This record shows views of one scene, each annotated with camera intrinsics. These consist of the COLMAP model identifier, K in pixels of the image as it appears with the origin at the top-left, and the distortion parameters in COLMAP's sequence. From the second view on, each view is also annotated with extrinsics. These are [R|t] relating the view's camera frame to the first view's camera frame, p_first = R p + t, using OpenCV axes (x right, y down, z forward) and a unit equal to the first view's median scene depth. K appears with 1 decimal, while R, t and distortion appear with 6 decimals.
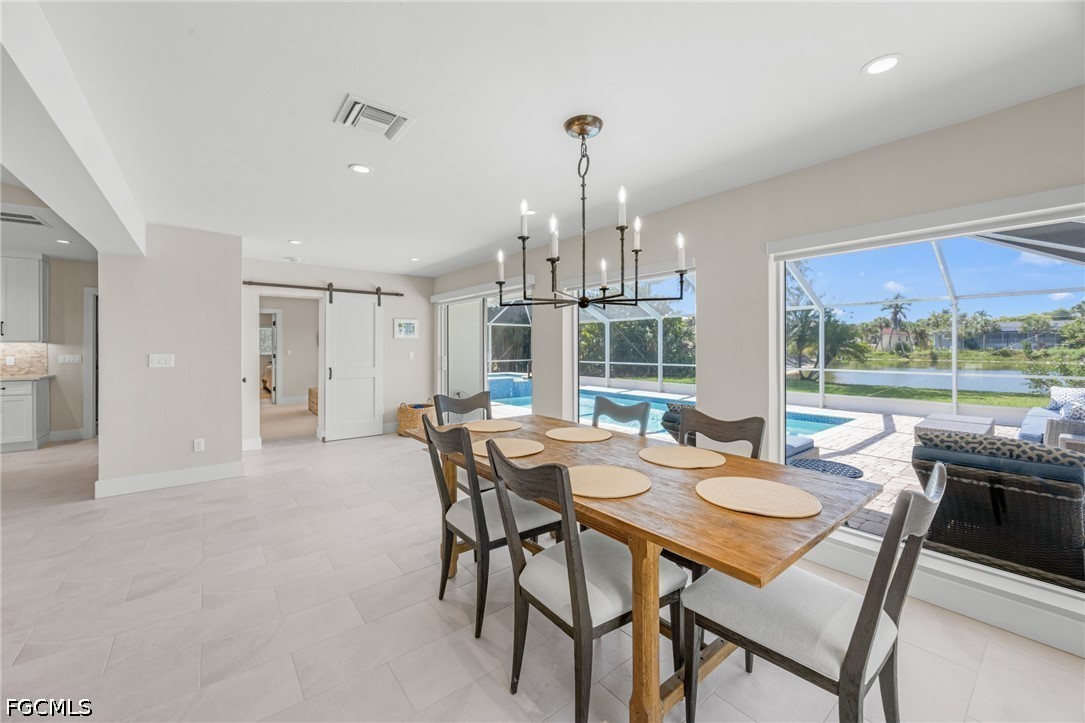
lens RADIAL K [[421.9, 0, 540.1], [0, 421.9, 347.2], [0, 0, 1]] dist [-0.001772, -0.000238]
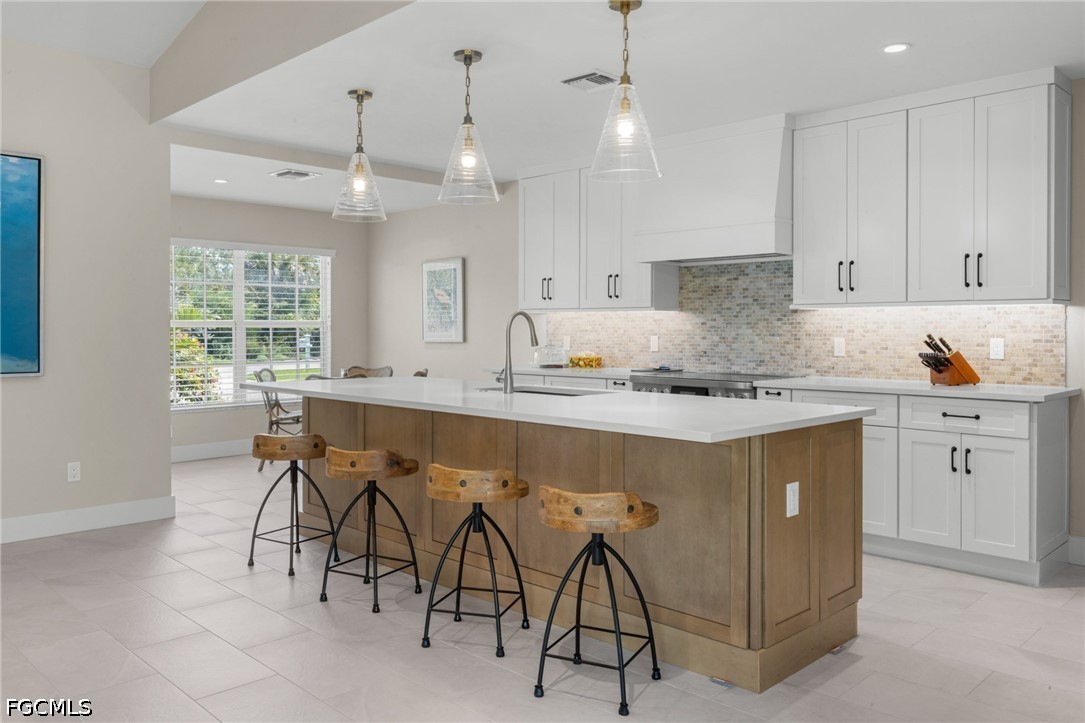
lens RADIAL K [[830.2, 0, 543.8], [0, 830.2, 342.3], [0, 0, 1]] dist [-0.004058, 0.000607]
pose [[0.115157, 0.022298, -0.993097, -0.505080], [0.000548, 0.999746, 0.022511, 0.008190], [0.993347, -0.003137, 0.115115, 0.466938]]
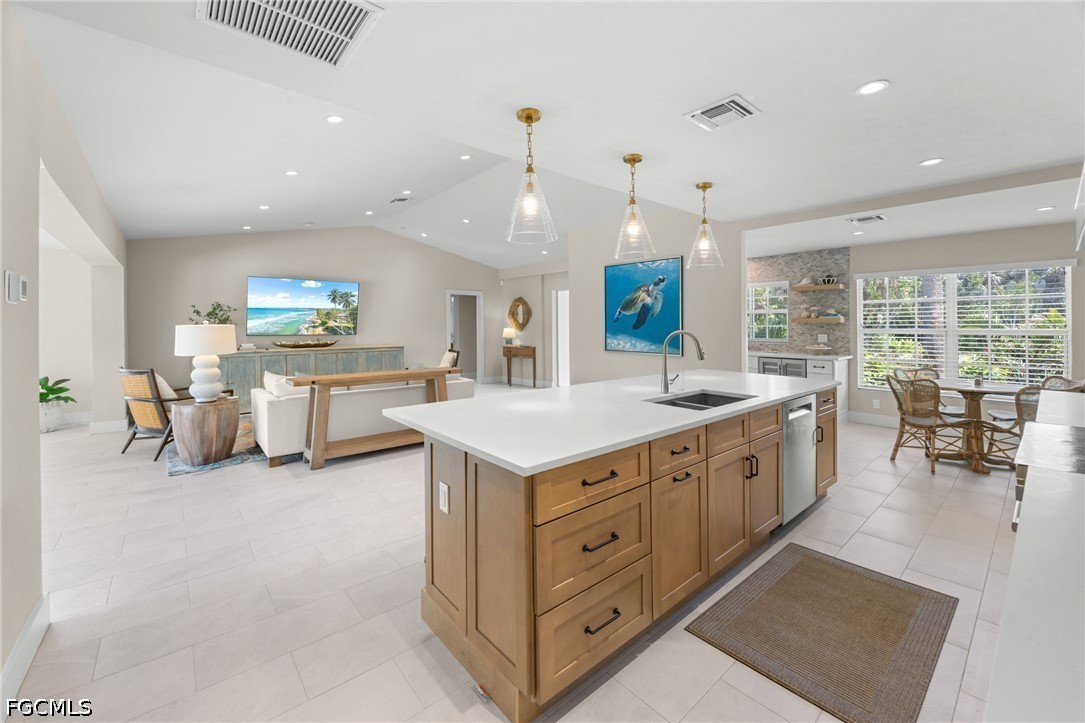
lens RADIAL K [[430.4, 0, 543.9], [0, 430.4, 331.3], [0, 0, 1]] dist [-0.002667, -0.000156]
pose [[-0.998909, 0.005782, -0.046342, -1.082432], [0.005143, 0.999890, 0.013887, -0.010307], [0.046417, 0.013634, -0.998829, 1.023642]]
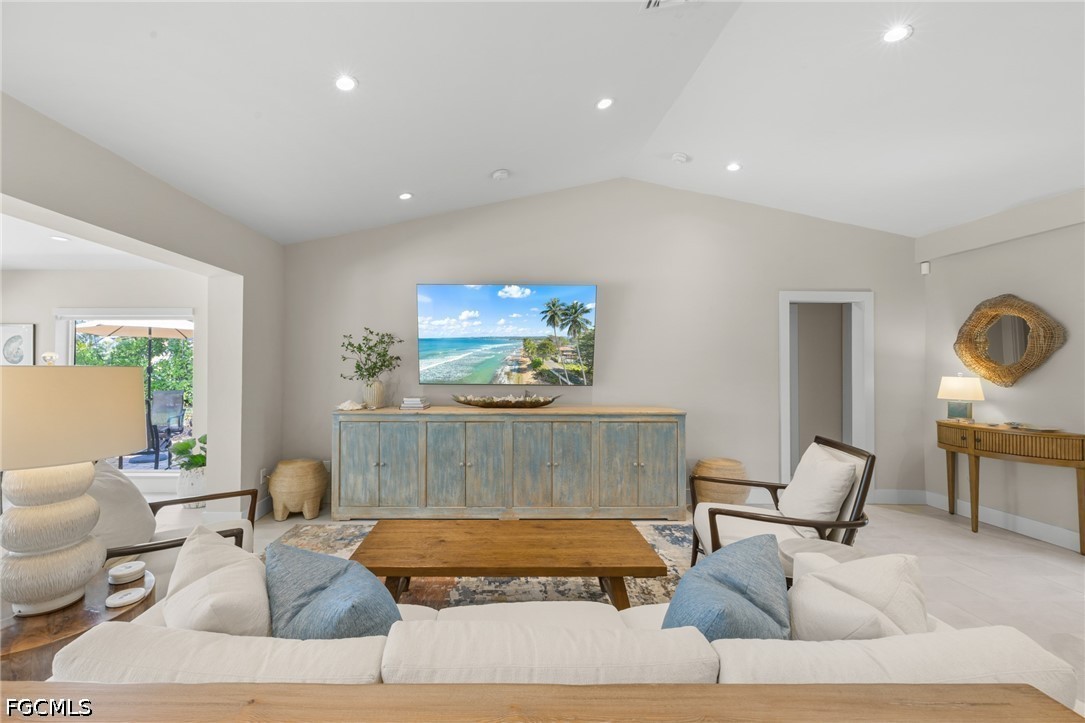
lens RADIAL K [[431.9, 0, 505.2], [0, 431.9, 366.0], [0, 0, 1]] dist [-0.002088, -0.000253]
pose [[-0.791162, 0.005897, 0.611578, -0.858466], [-0.002100, 0.999921, -0.012358, -0.007920], [-0.611603, -0.011062, -0.791088, 0.232435]]
